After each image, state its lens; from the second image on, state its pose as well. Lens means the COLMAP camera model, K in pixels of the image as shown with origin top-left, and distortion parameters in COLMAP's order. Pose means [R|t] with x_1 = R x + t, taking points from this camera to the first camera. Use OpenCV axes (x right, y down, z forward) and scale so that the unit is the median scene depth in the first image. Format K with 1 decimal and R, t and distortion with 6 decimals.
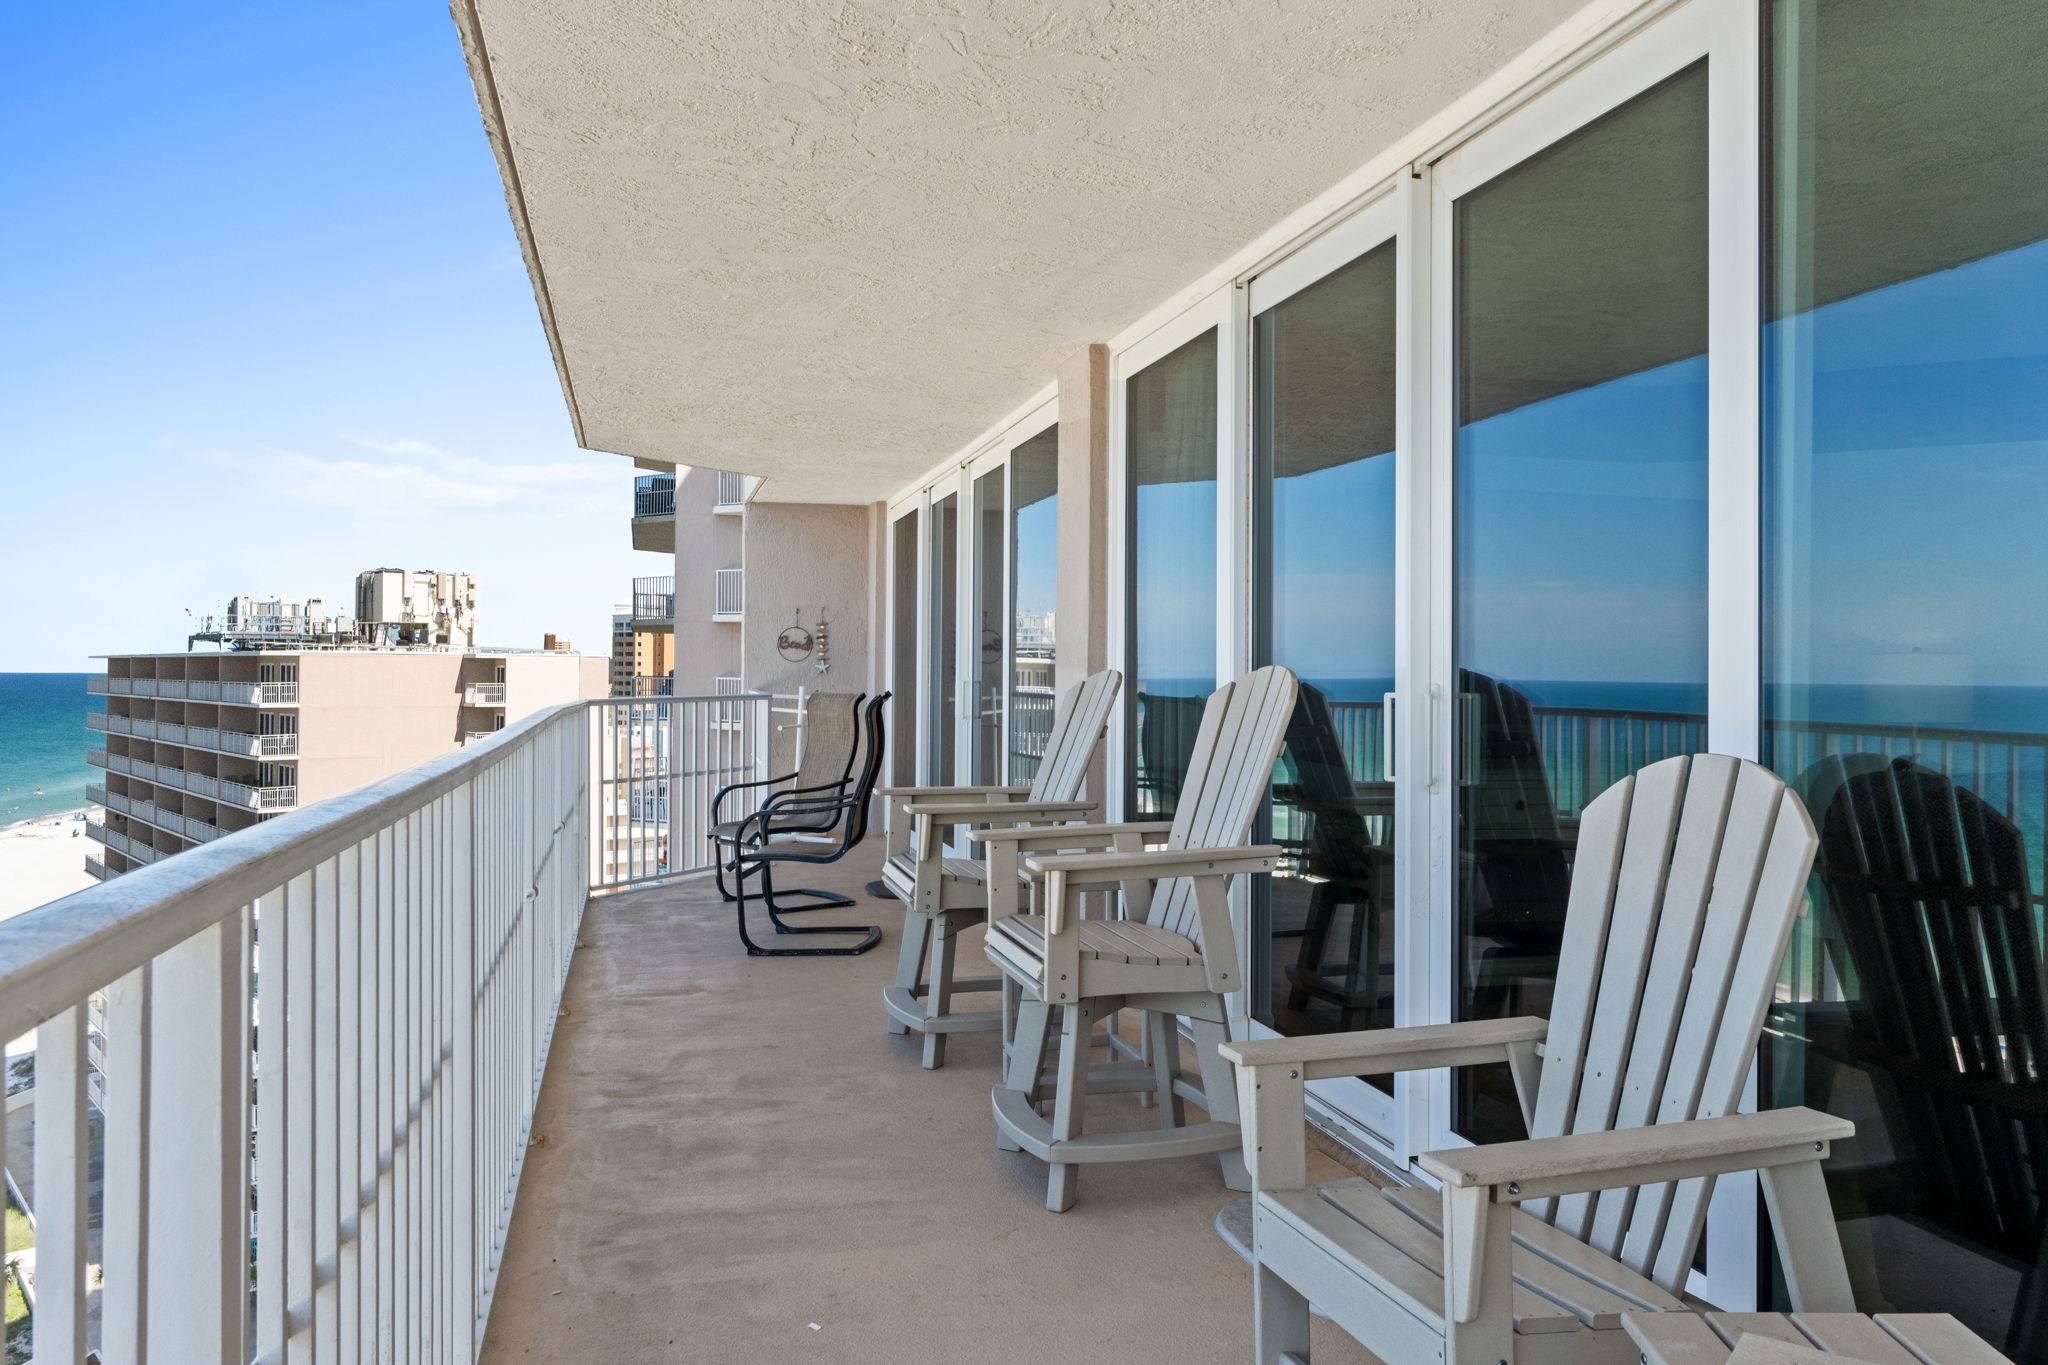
lens RADIAL K [[1542.7, 0, 1024.0], [0, 1542.7, 682.5], [0, 0, 1]] dist [-0.000770, 0.000781]
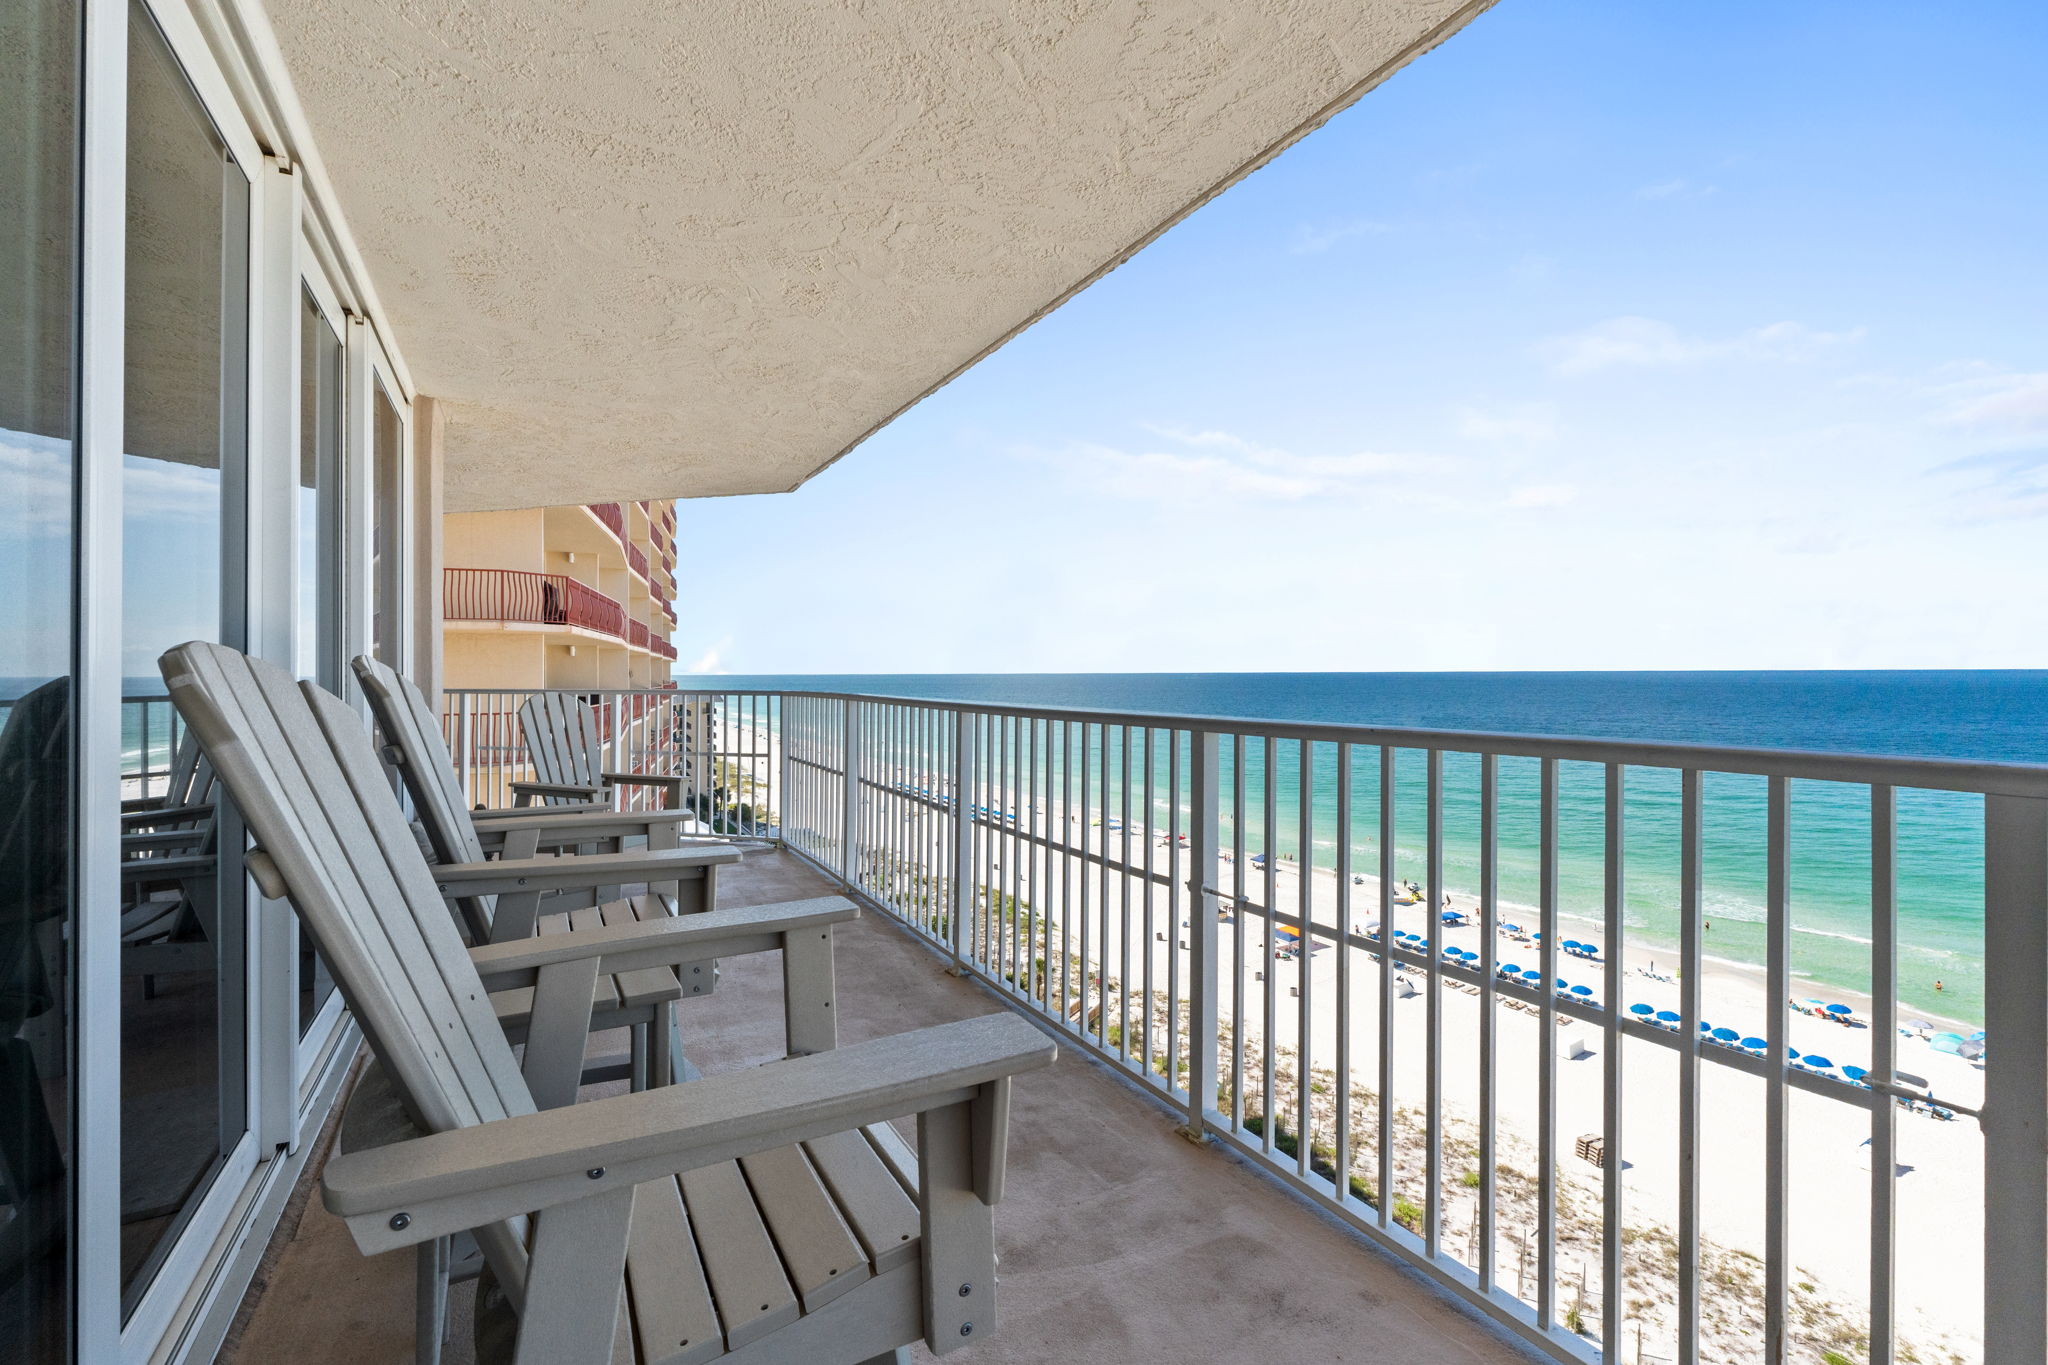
lens RADIAL K [[960.4, 0, 1028.9], [0, 960.4, 694.2], [0, 0, 1]] dist [-0.001132, 0.000162]
pose [[-0.973483, -0.008454, -0.228604, -0.033486], [-0.008712, 0.999962, 0.000120, 0.005119], [0.228595, 0.002109, -0.973519, 0.756043]]
